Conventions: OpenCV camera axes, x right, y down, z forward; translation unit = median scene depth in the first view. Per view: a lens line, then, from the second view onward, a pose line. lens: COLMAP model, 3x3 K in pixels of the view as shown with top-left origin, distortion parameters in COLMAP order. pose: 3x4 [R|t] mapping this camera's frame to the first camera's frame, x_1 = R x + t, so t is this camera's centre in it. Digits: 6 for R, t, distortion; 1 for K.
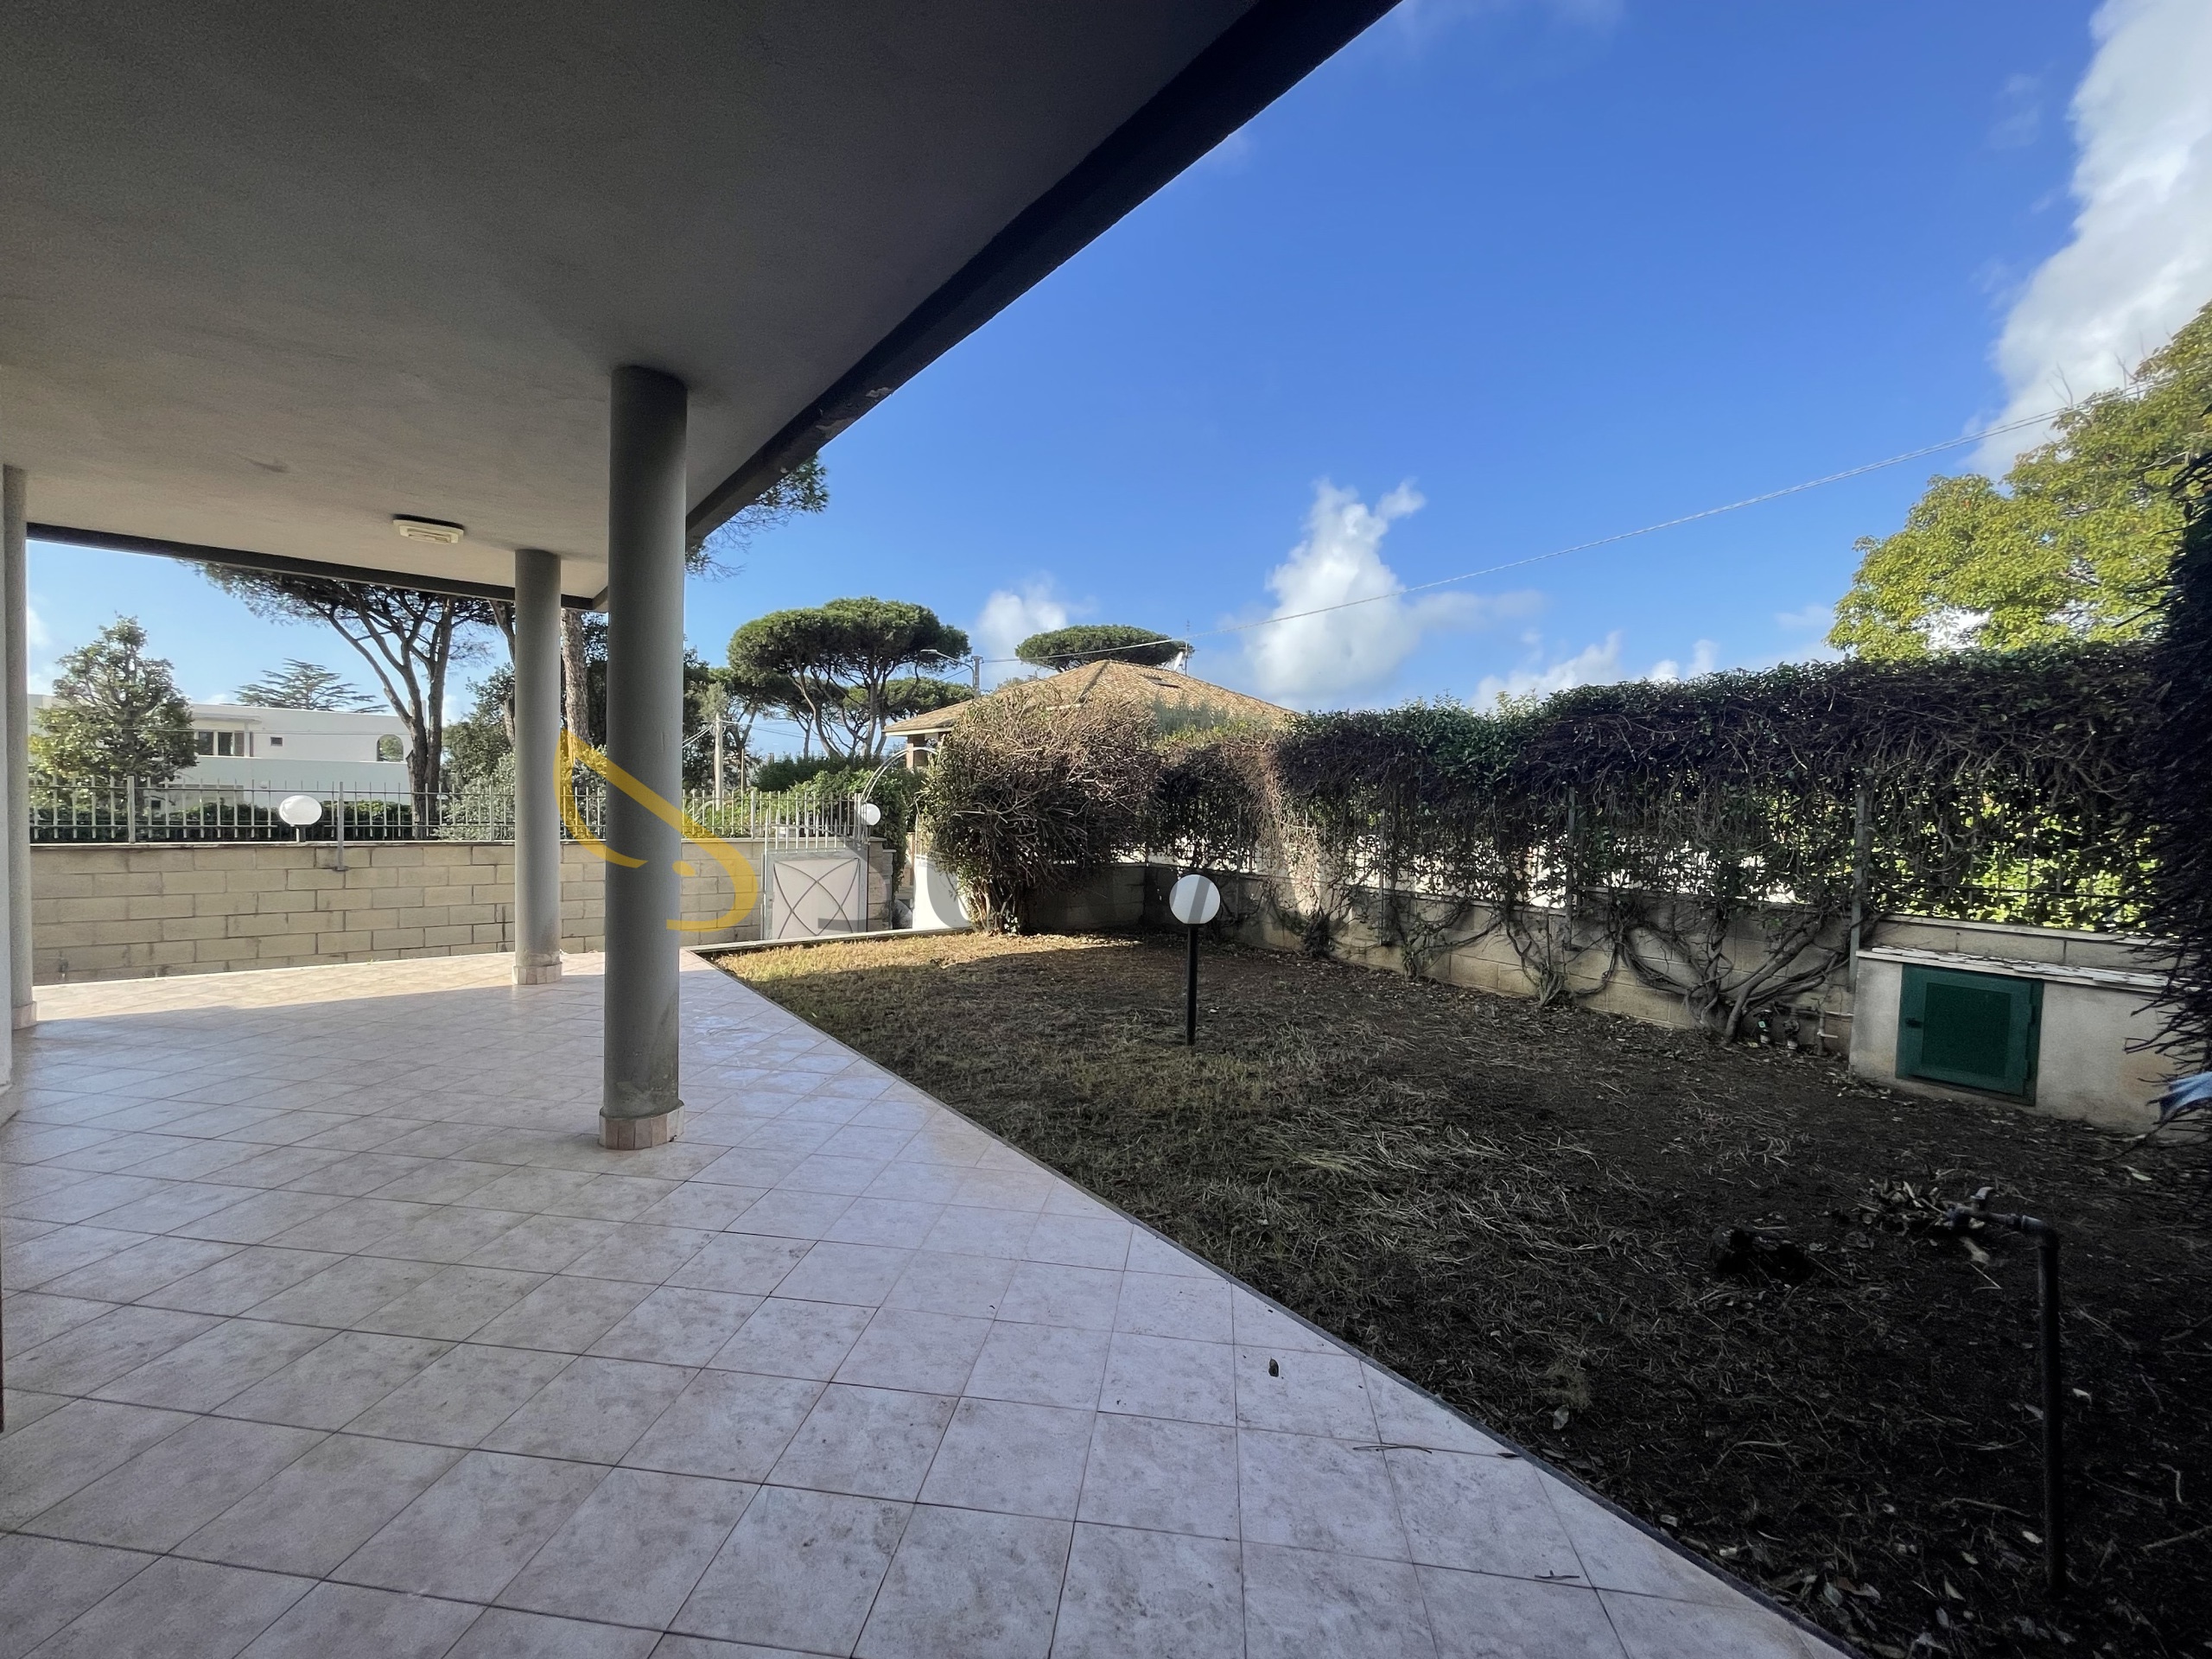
lens RADIAL K [[890.8, 0, 1111.9], [0, 890.8, 828.5], [0, 0, 1]] dist [-0.000473, -0.000630]
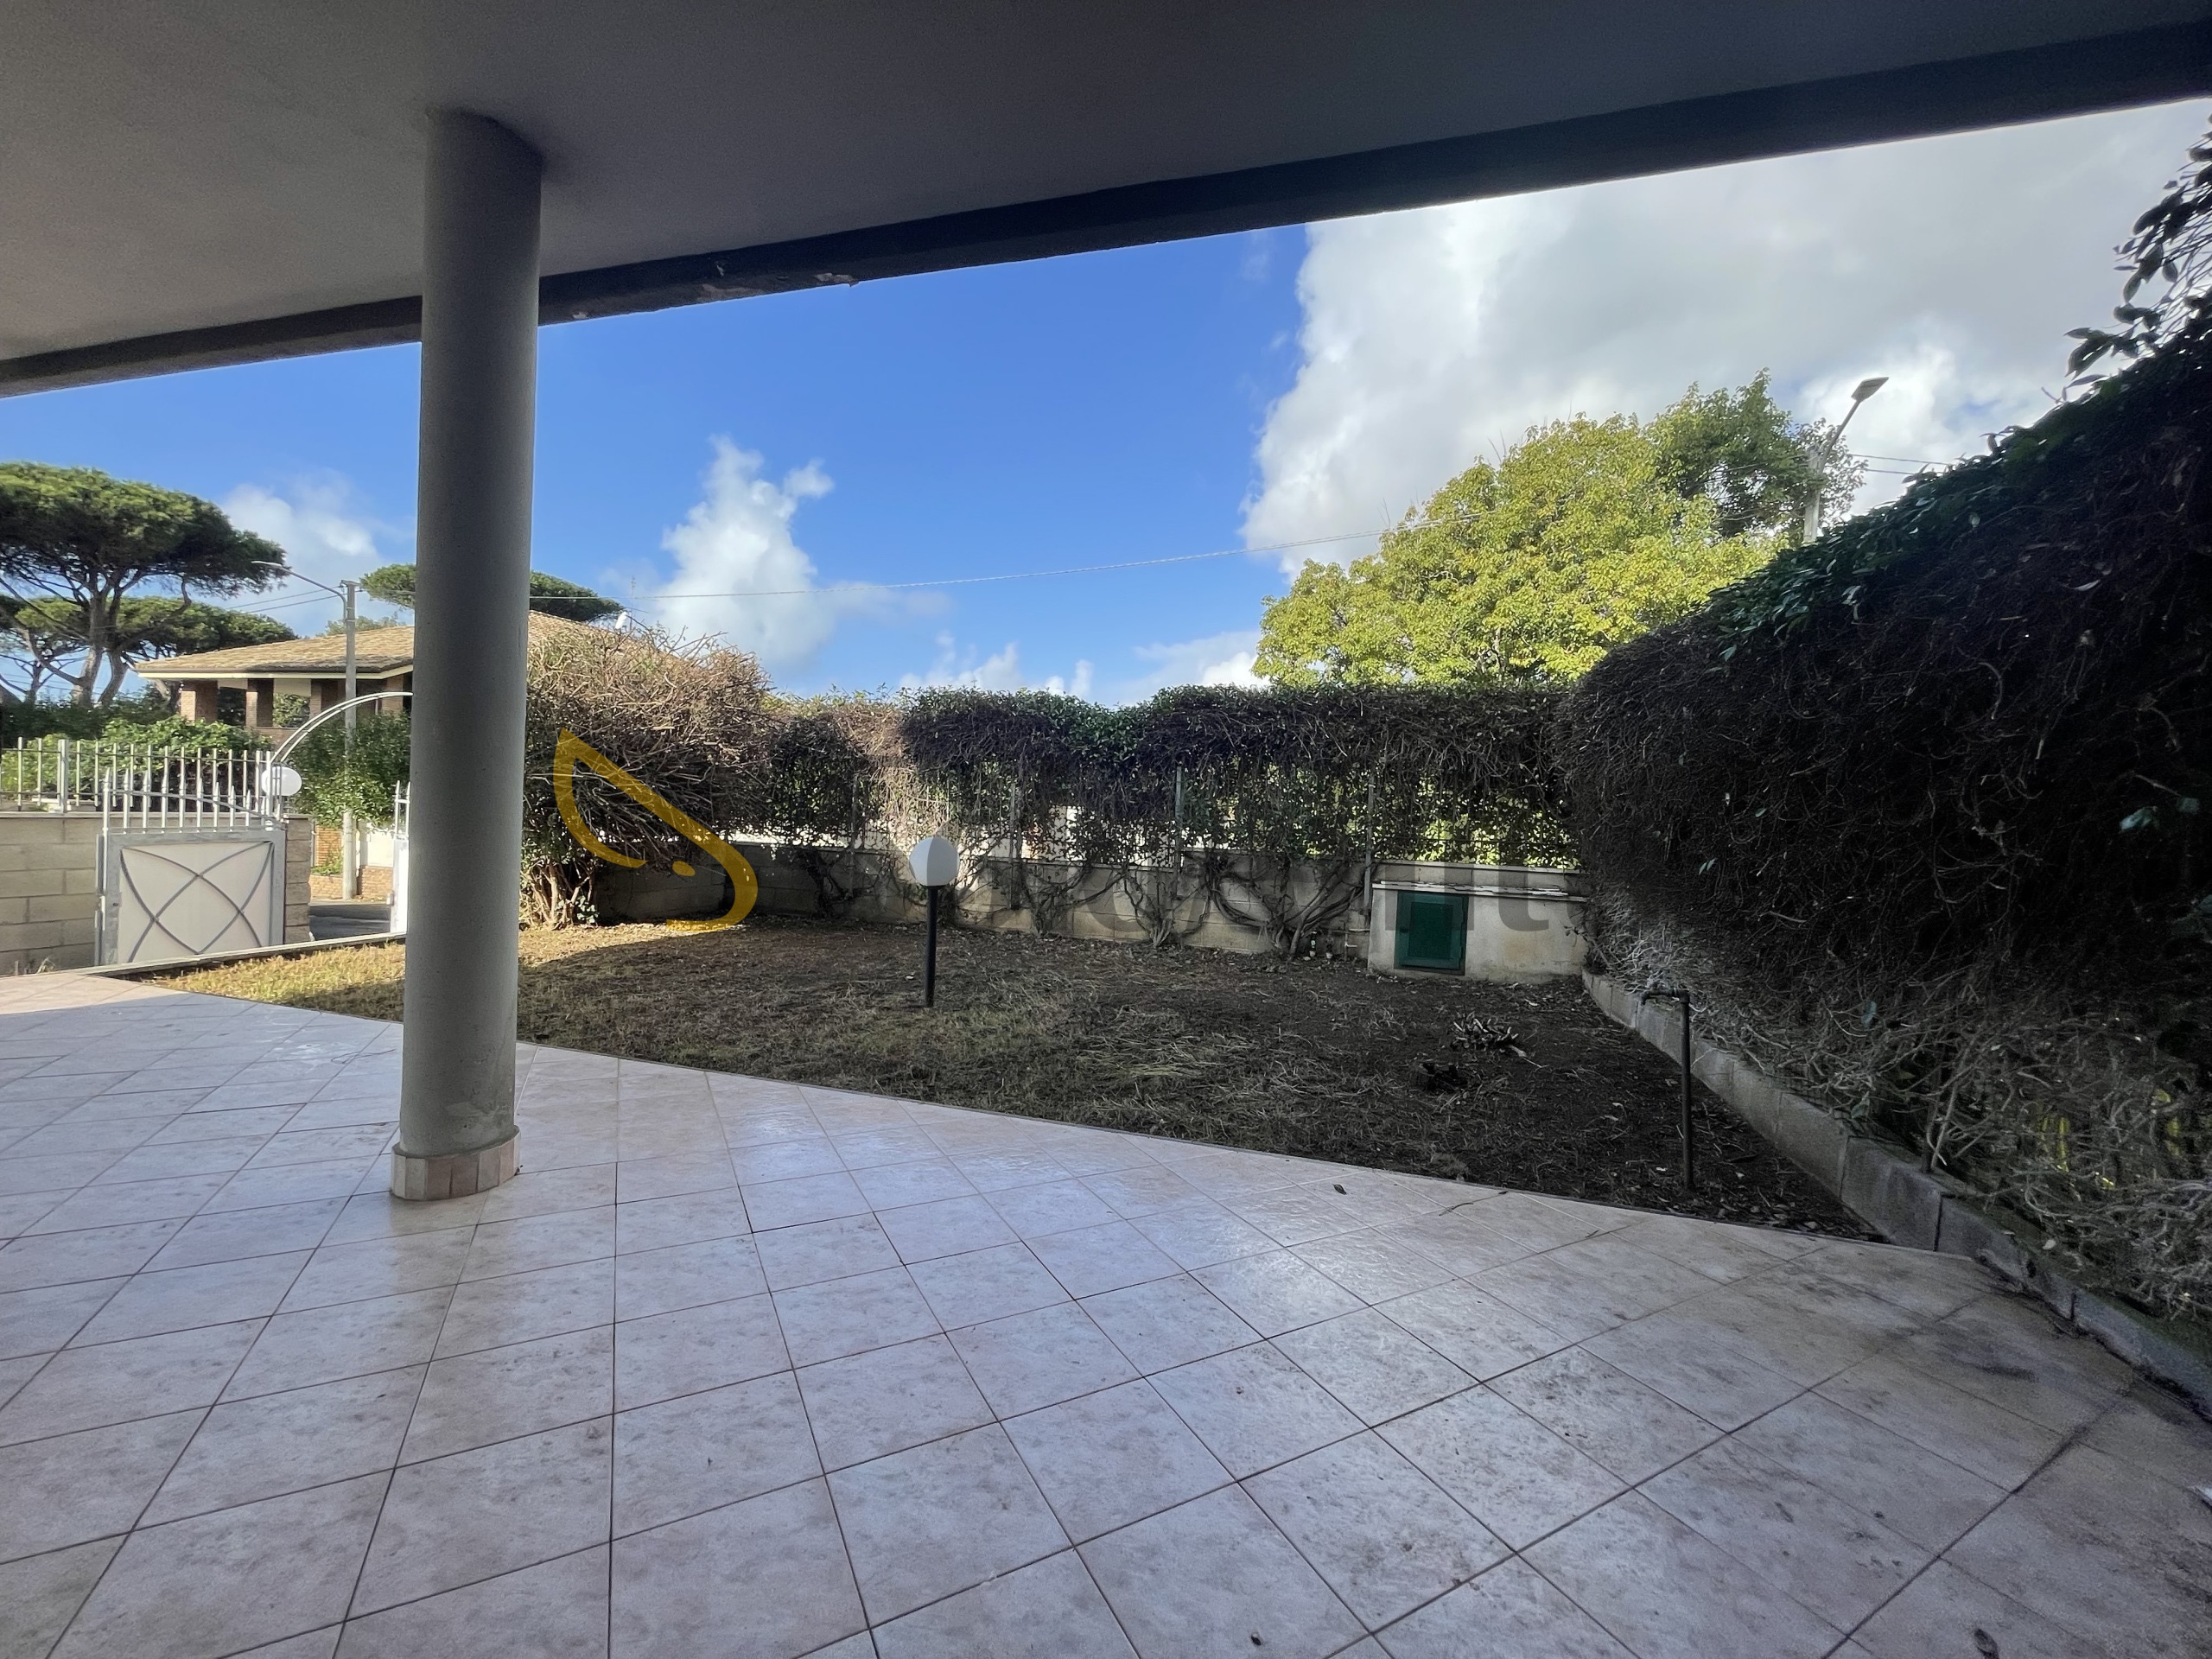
lens RADIAL K [[890.8, 0, 1111.9], [0, 890.8, 828.5], [0, 0, 1]] dist [-0.000473, -0.000630]
pose [[0.817108, -0.004932, 0.576463, -0.308088], [-0.001551, 0.999941, 0.010753, 0.029666], [-0.576482, -0.009681, 0.817053, 0.058629]]
